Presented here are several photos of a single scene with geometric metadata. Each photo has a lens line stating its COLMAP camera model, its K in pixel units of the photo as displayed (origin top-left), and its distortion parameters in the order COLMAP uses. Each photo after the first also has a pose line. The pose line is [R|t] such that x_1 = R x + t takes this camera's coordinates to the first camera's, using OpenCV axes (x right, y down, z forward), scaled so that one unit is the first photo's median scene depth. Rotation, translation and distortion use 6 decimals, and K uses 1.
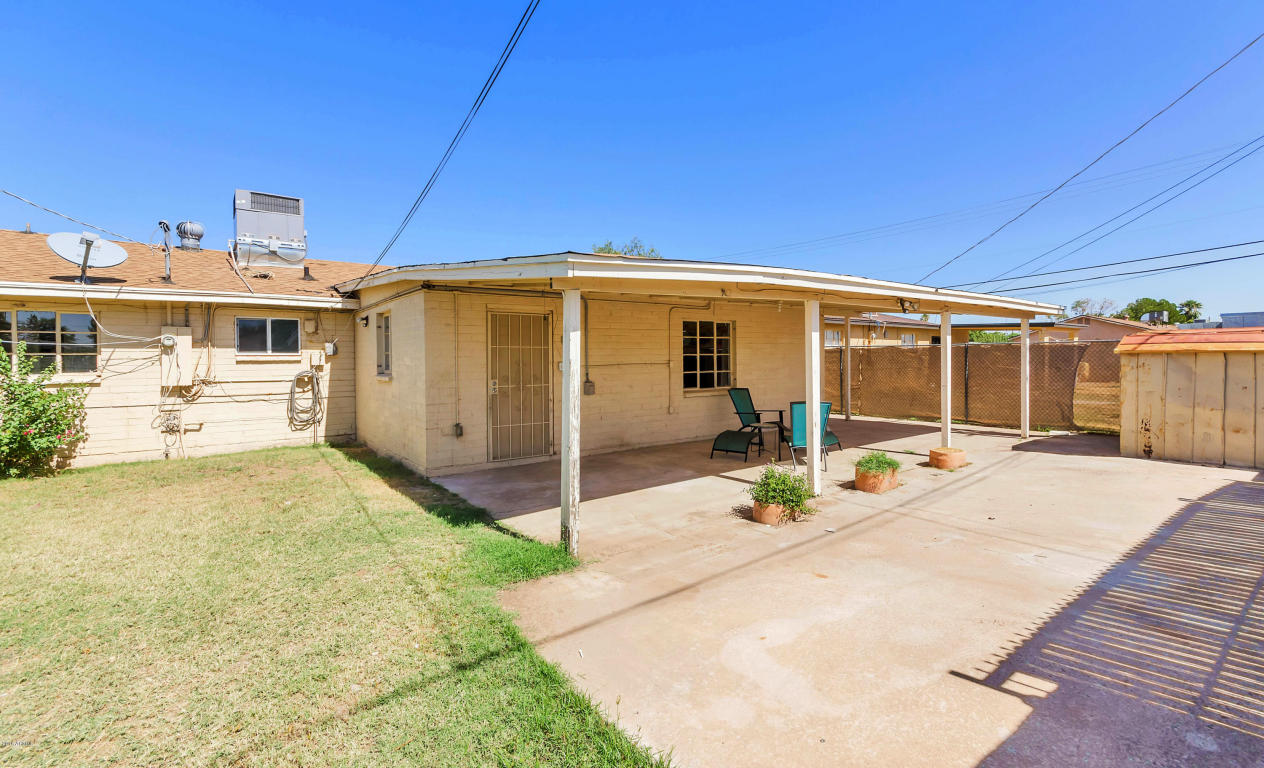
lens RADIAL K [[576.3, 0, 638.9], [0, 576.3, 355.5], [0, 0, 1]] dist [-0.002440, 0.002756]
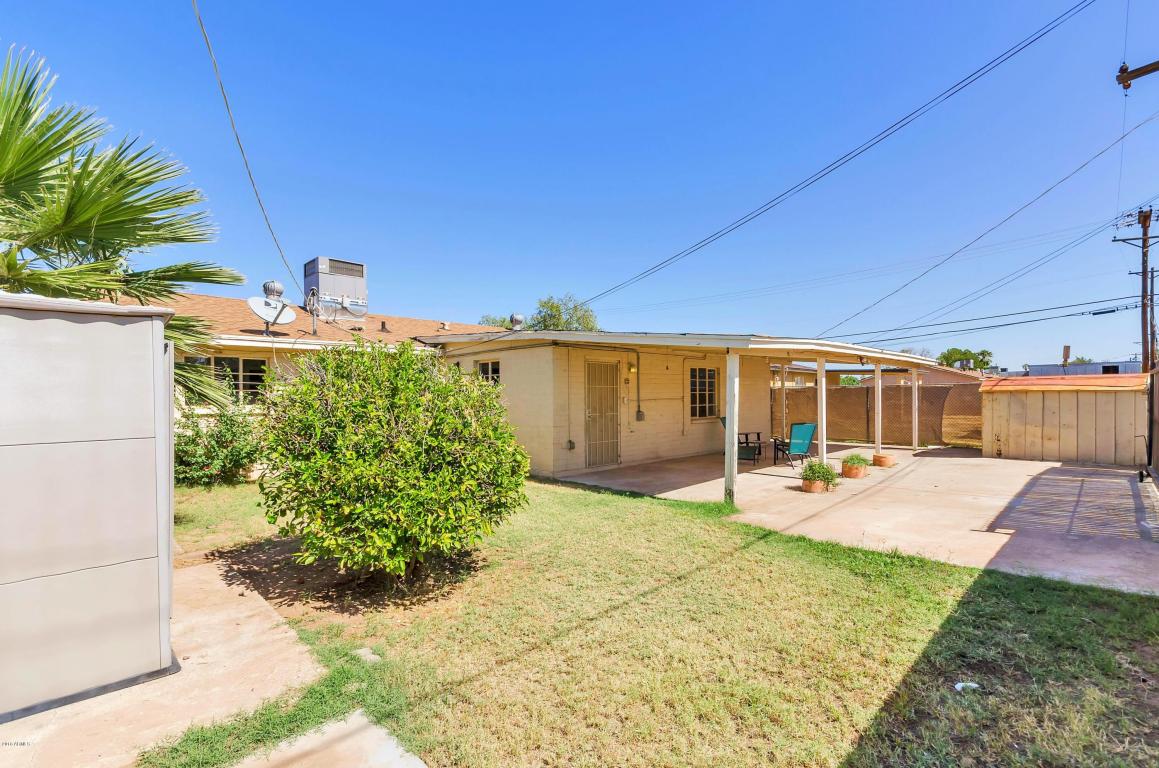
lens RADIAL K [[555.0, 0, 577.6], [0, 555.0, 384.8], [0, 0, 1]] dist [-0.010666, -0.000564]
pose [[0.991048, 0.004127, 0.133445, -0.434445], [-0.001579, 0.999814, -0.019201, 0.007295], [-0.133500, 0.018818, 0.990870, -0.324566]]
